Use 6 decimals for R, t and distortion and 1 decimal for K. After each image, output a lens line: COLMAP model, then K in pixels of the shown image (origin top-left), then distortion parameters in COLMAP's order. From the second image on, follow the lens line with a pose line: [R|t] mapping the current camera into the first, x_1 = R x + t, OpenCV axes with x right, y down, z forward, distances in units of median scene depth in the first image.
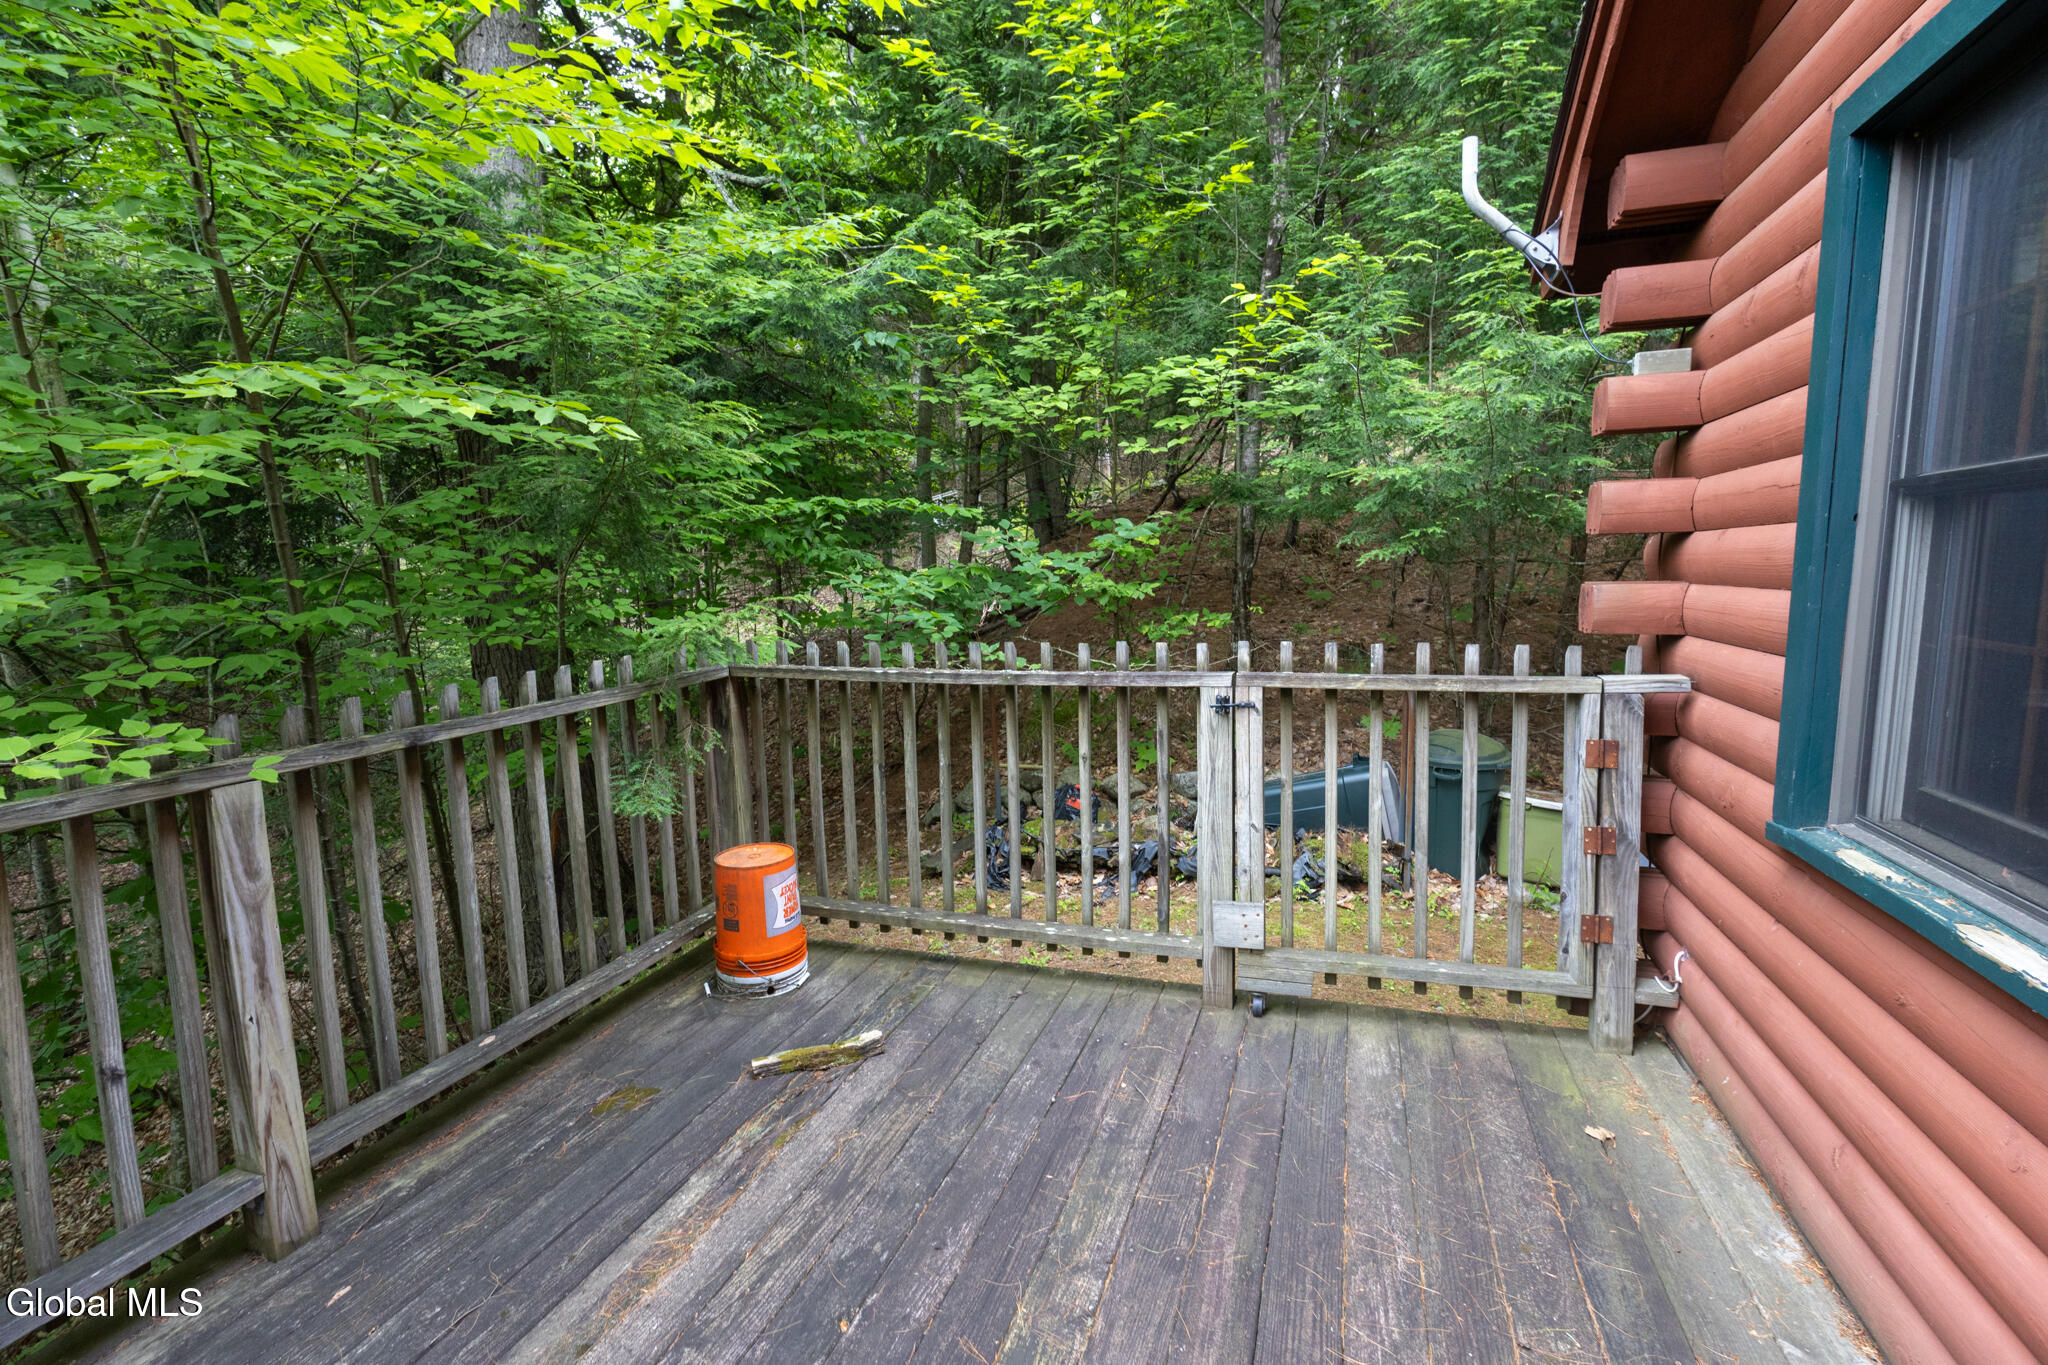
lens RADIAL K [[940.2, 0, 1017.9], [0, 940.2, 683.8], [0, 0, 1]] dist [0.003181, 0.000953]
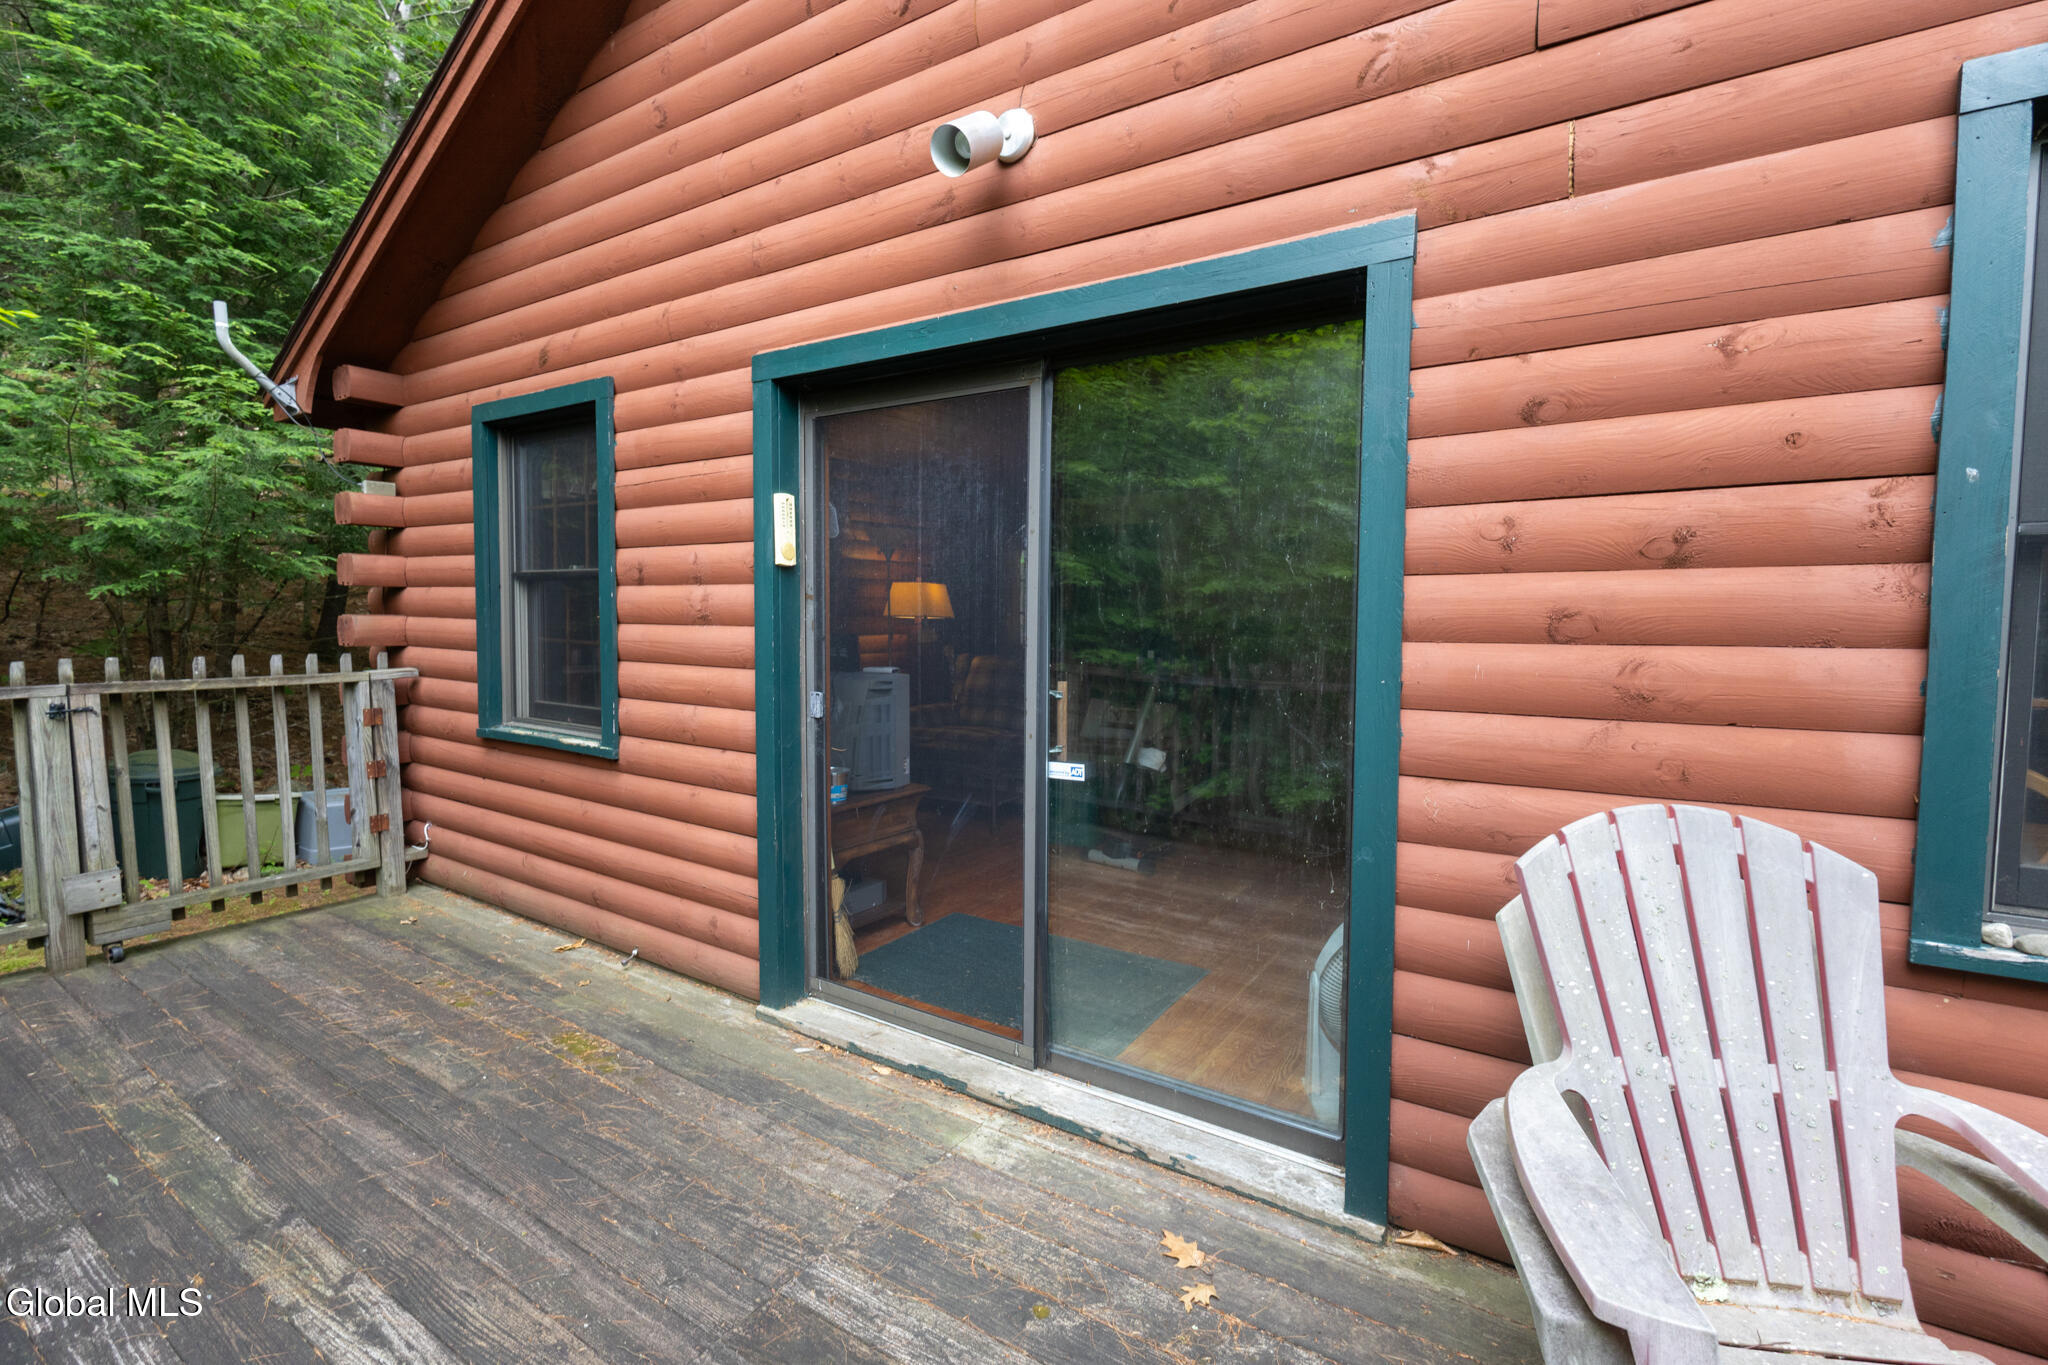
lens RADIAL K [[940.2, 0, 1028.4], [0, 940.2, 674.4], [0, 0, 1]] dist [0.003181, 0.000953]
pose [[0.251145, -0.043120, 0.966989, -0.694162], [0.096764, 0.995121, 0.019243, 0.079260], [-0.963101, 0.088737, 0.254092, -0.548514]]
